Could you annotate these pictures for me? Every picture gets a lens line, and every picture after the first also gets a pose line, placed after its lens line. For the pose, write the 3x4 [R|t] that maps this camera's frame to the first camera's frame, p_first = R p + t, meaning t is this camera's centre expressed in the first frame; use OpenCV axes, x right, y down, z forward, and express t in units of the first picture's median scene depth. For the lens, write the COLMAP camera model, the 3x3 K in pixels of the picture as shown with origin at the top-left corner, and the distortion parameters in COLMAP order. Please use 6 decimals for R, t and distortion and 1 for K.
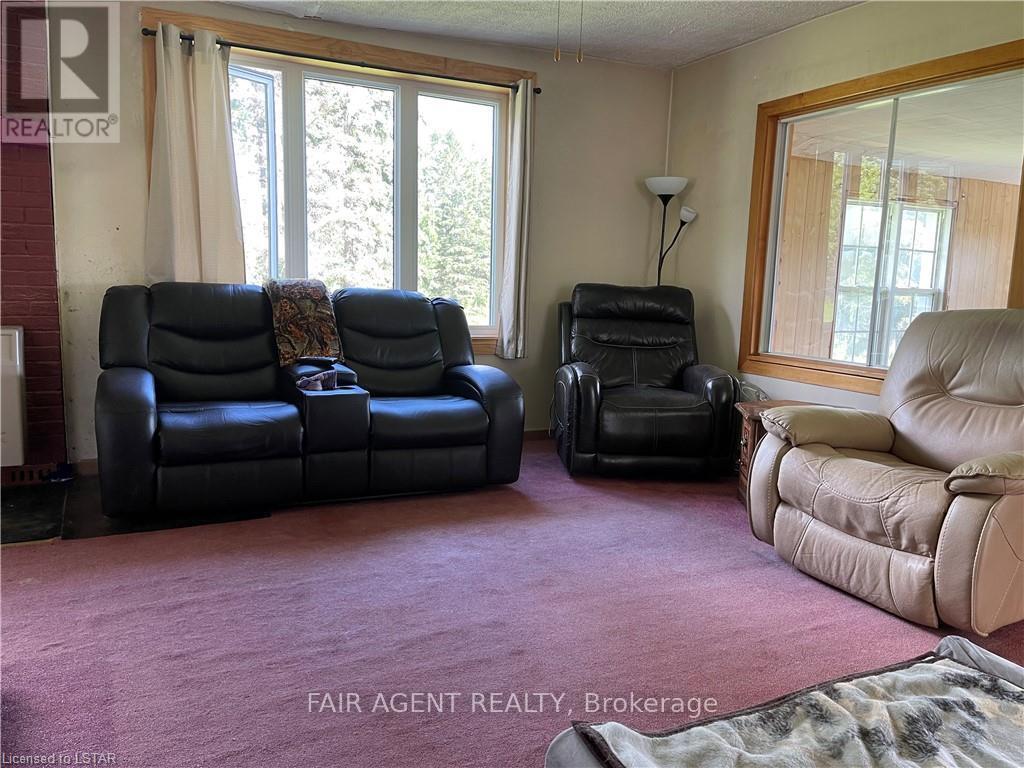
lens RADIAL K [[774.3, 0, 517.9], [0, 774.3, 389.3], [0, 0, 1]] dist [0.082677, -0.091646]
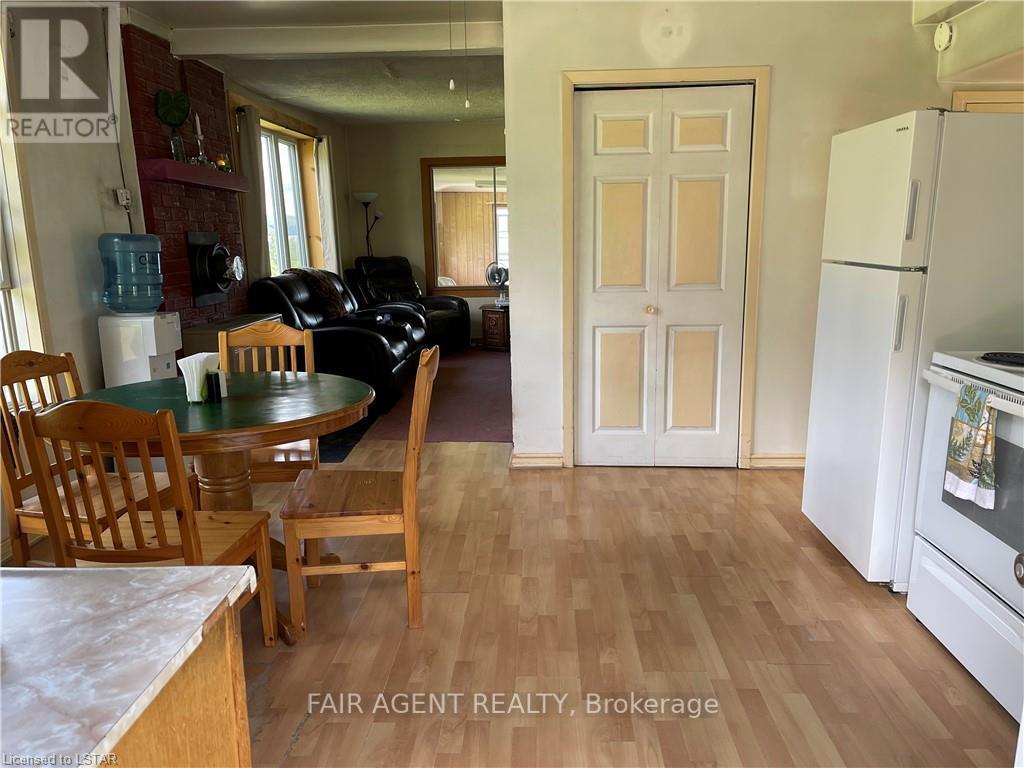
lens RADIAL K [[774.3, 0, 517.9], [0, 774.3, 389.3], [0, 0, 1]] dist [0.082677, -0.091646]
pose [[0.481167, -0.218113, 0.849061, -2.023320], [0.160380, 0.974108, 0.159347, -0.115174], [-0.861833, 0.059500, 0.503690, -0.217174]]
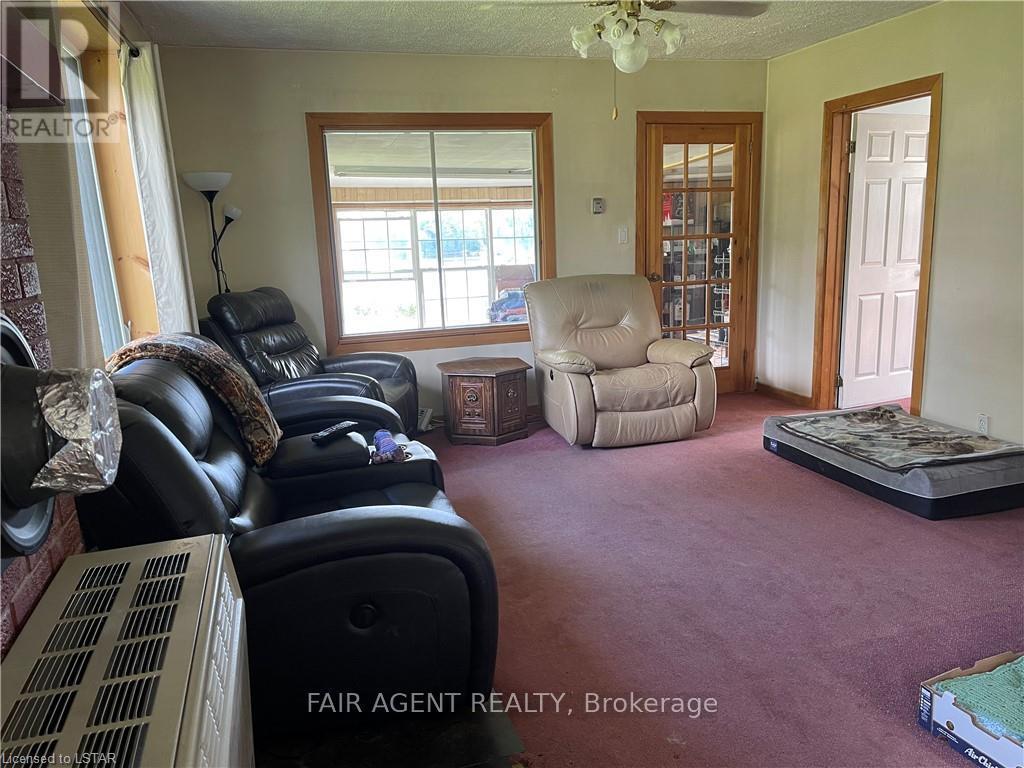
lens RADIAL K [[774.3, 0, 517.9], [0, 774.3, 389.3], [0, 0, 1]] dist [0.082677, -0.091646]
pose [[0.163672, -0.237150, 0.957586, -1.167664], [0.185351, 0.960782, 0.206261, -0.249727], [-0.968946, 0.143730, 0.201209, 0.838337]]
